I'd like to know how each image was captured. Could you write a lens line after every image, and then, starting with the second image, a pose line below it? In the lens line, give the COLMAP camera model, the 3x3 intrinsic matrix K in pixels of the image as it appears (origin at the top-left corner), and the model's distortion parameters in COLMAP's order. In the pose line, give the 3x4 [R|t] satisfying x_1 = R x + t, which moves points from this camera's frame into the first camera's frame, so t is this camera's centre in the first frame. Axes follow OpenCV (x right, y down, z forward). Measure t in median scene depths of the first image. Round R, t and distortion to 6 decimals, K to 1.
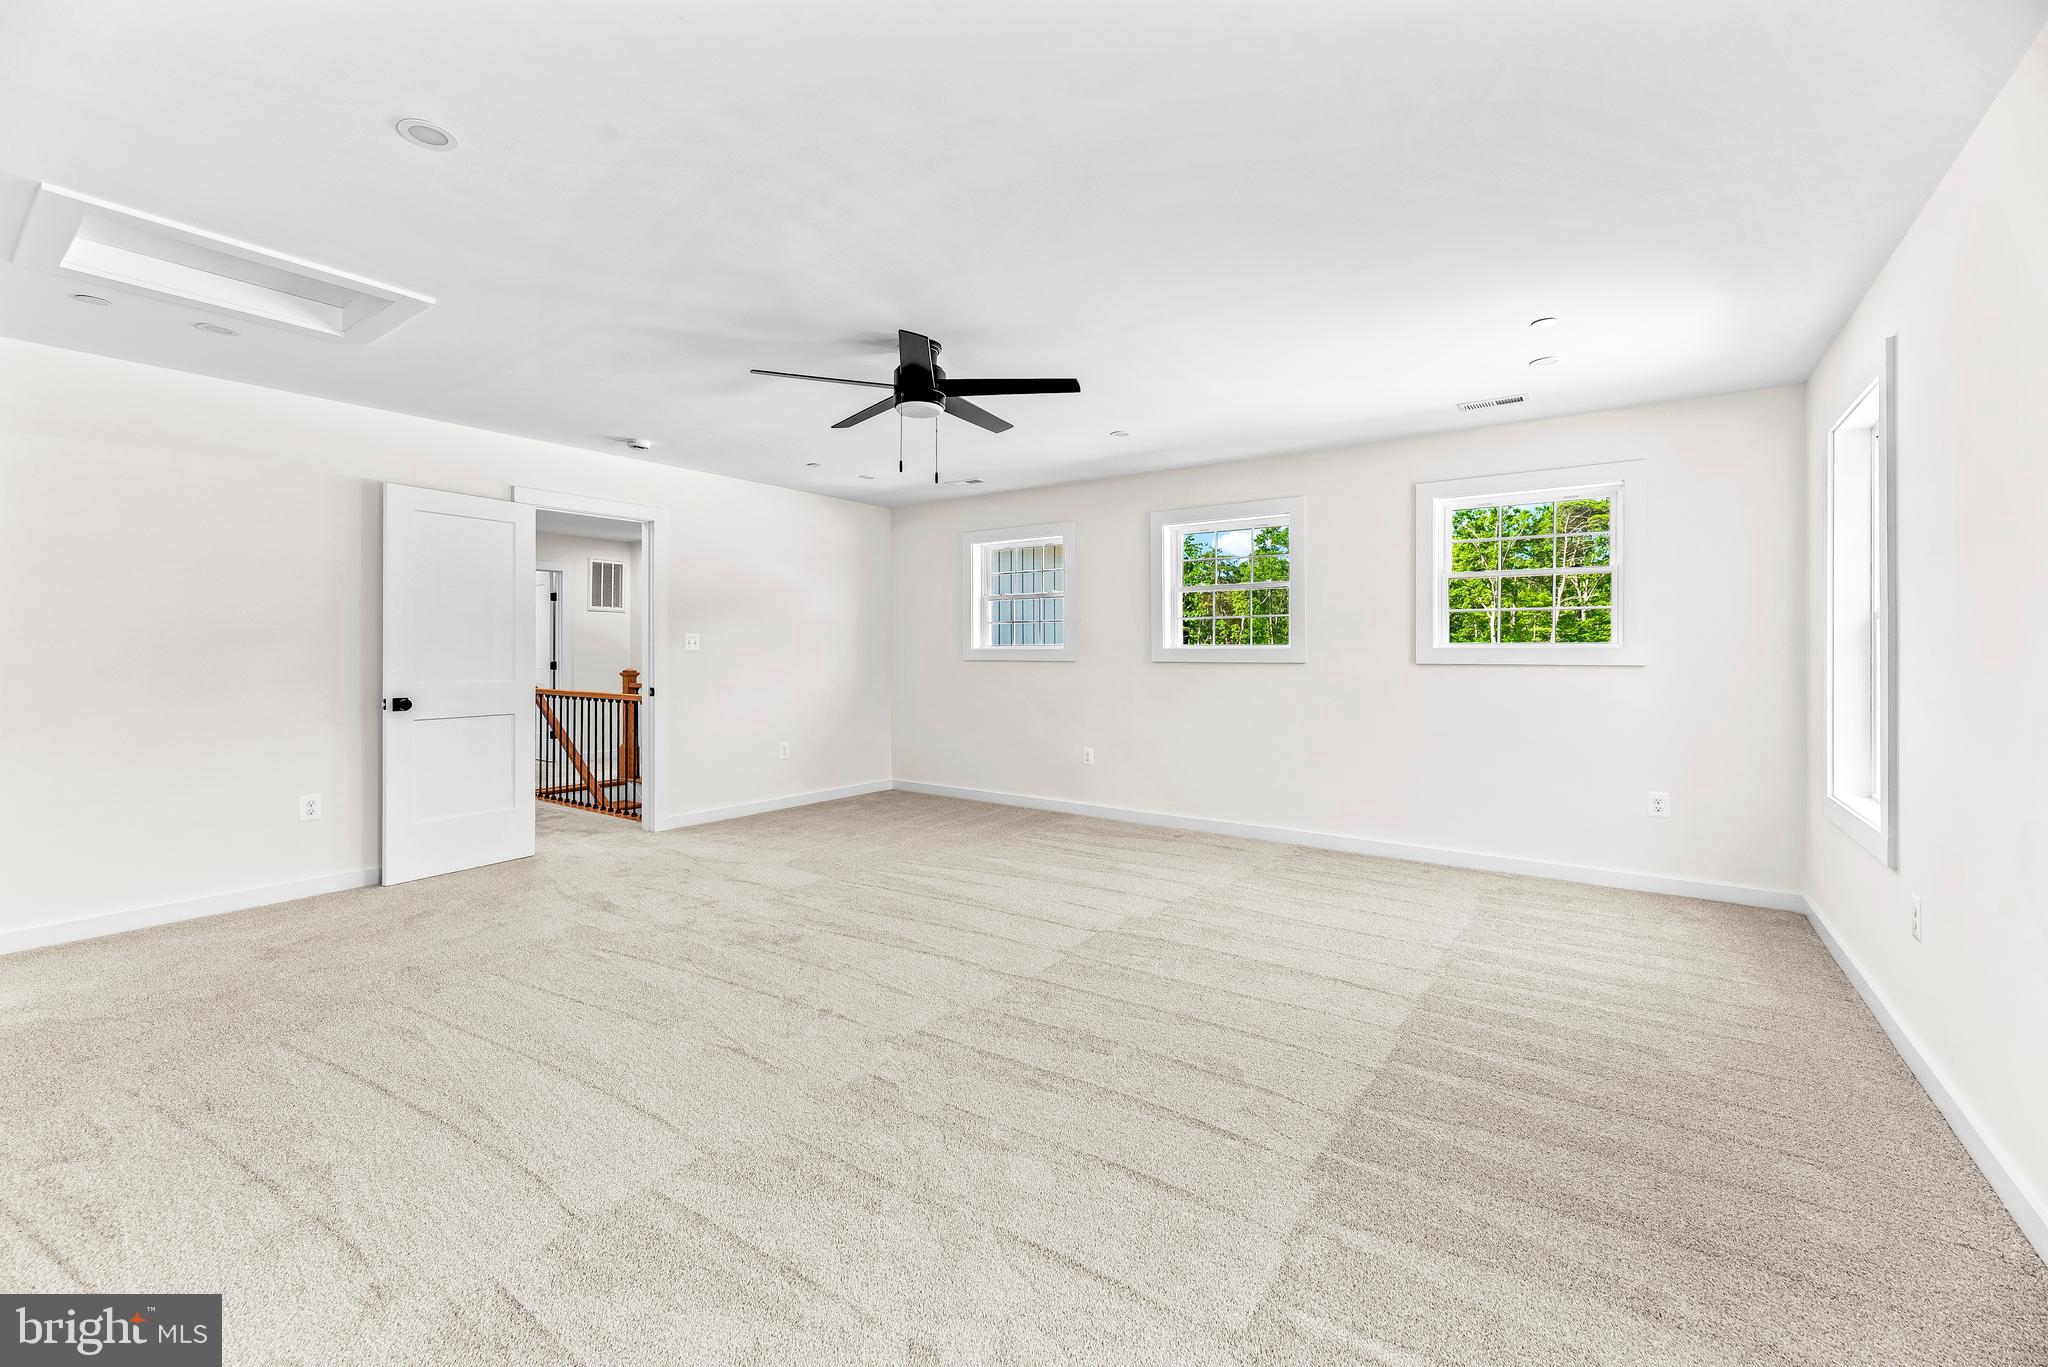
lens RADIAL K [[847.1, 0, 1009.8], [0, 847.1, 650.1], [0, 0, 1]] dist [-0.000002, 0.000006]
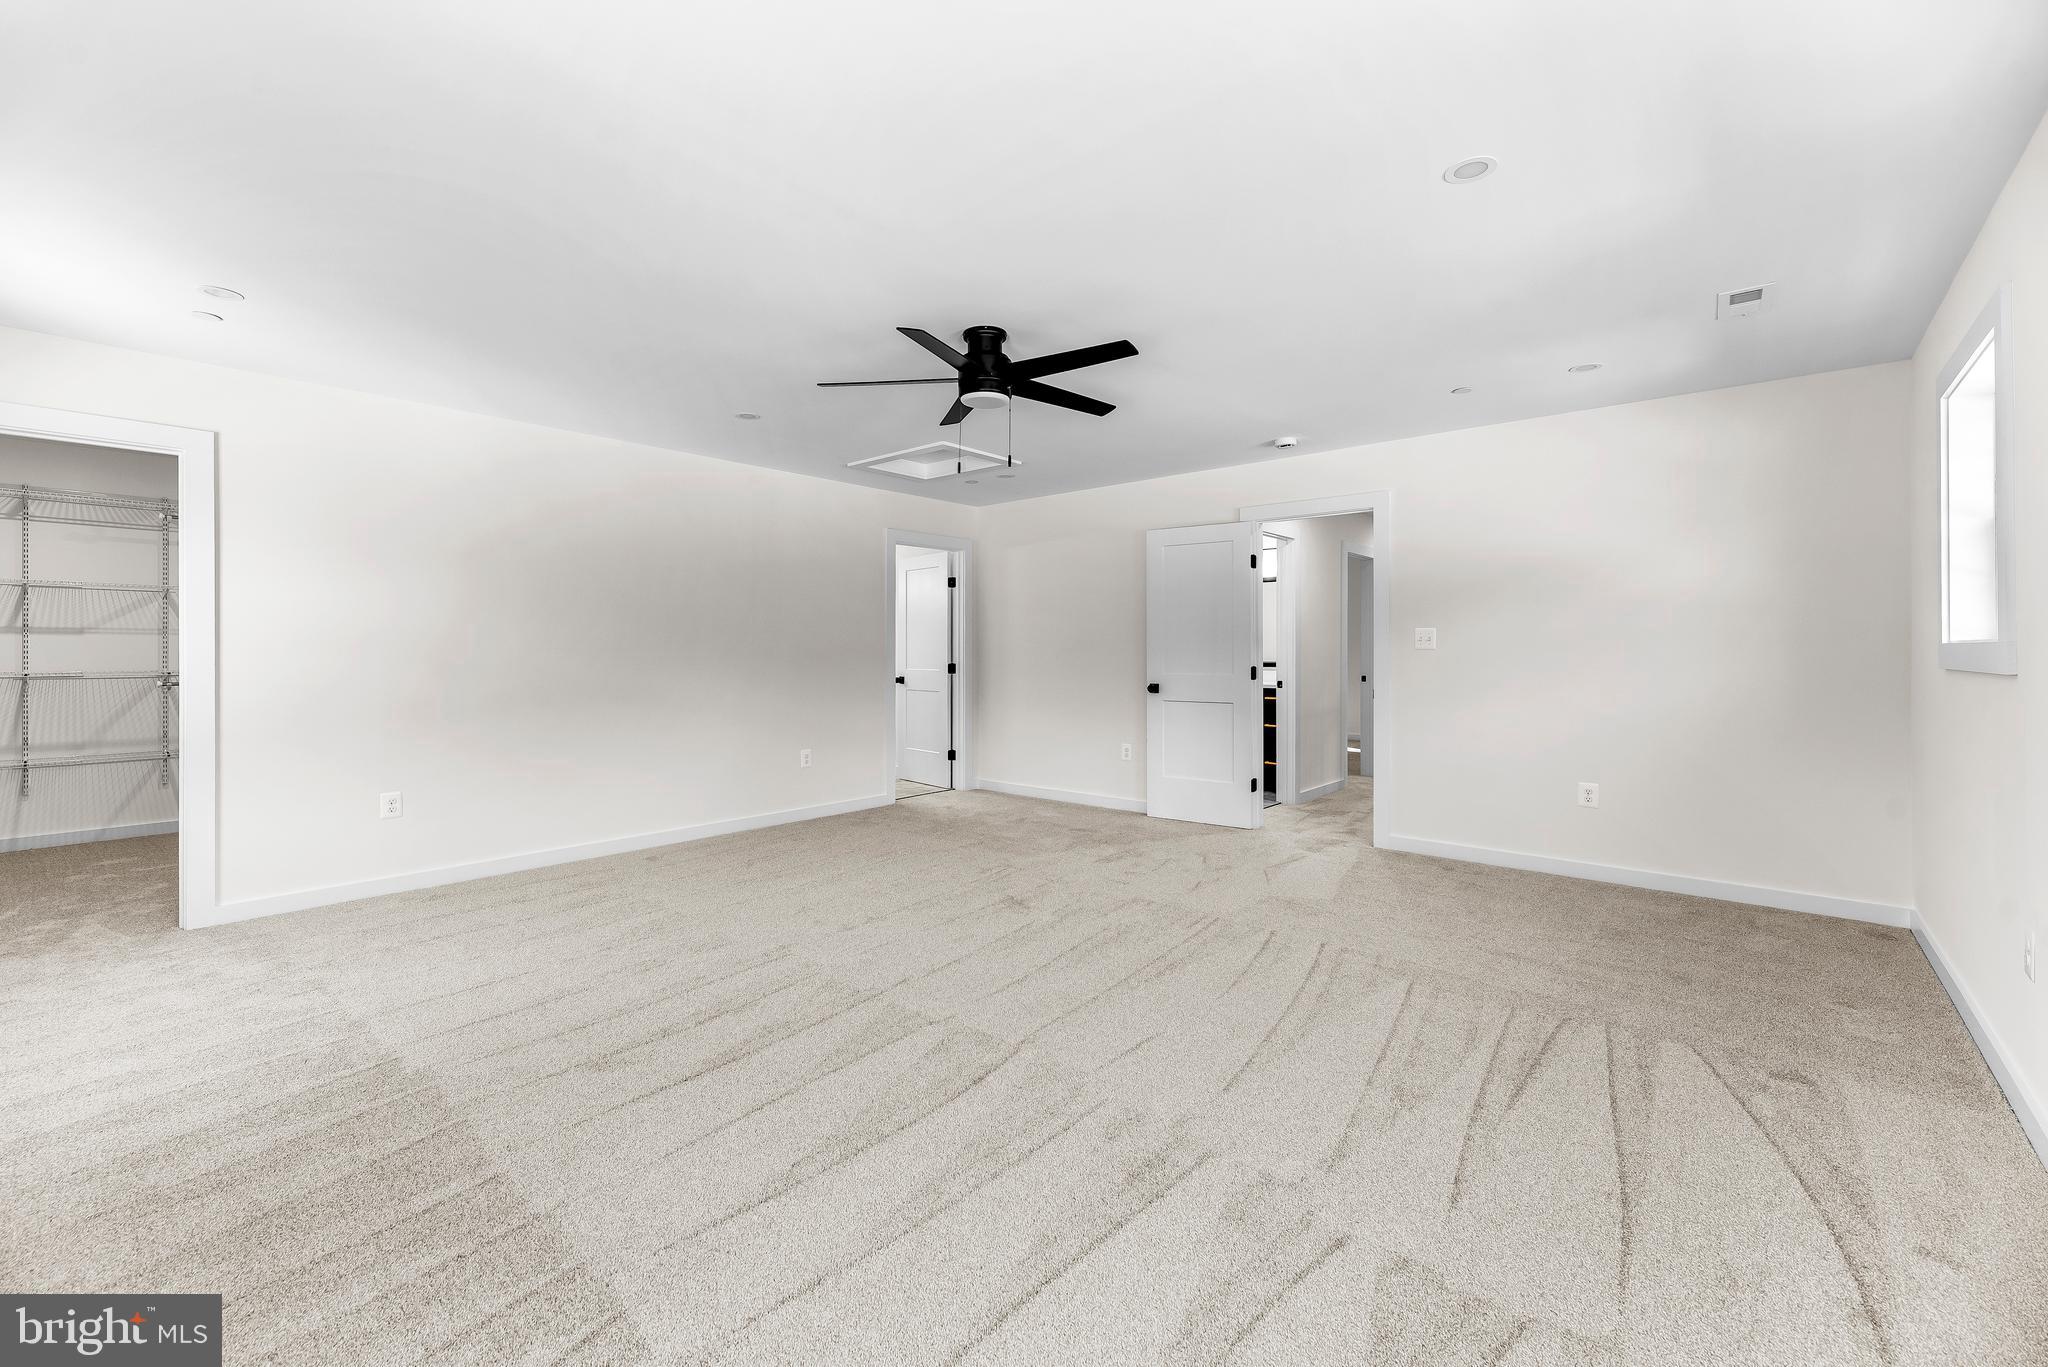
lens RADIAL K [[847.1, 0, 1009.8], [0, 847.1, 650.1], [0, 0, 1]] dist [-0.000002, 0.000006]
pose [[-0.085131, 0.002357, -0.996367, 0.691782], [0.004892, 0.999986, 0.001947, -0.002368], [0.996358, -0.004709, -0.085142, 0.892961]]
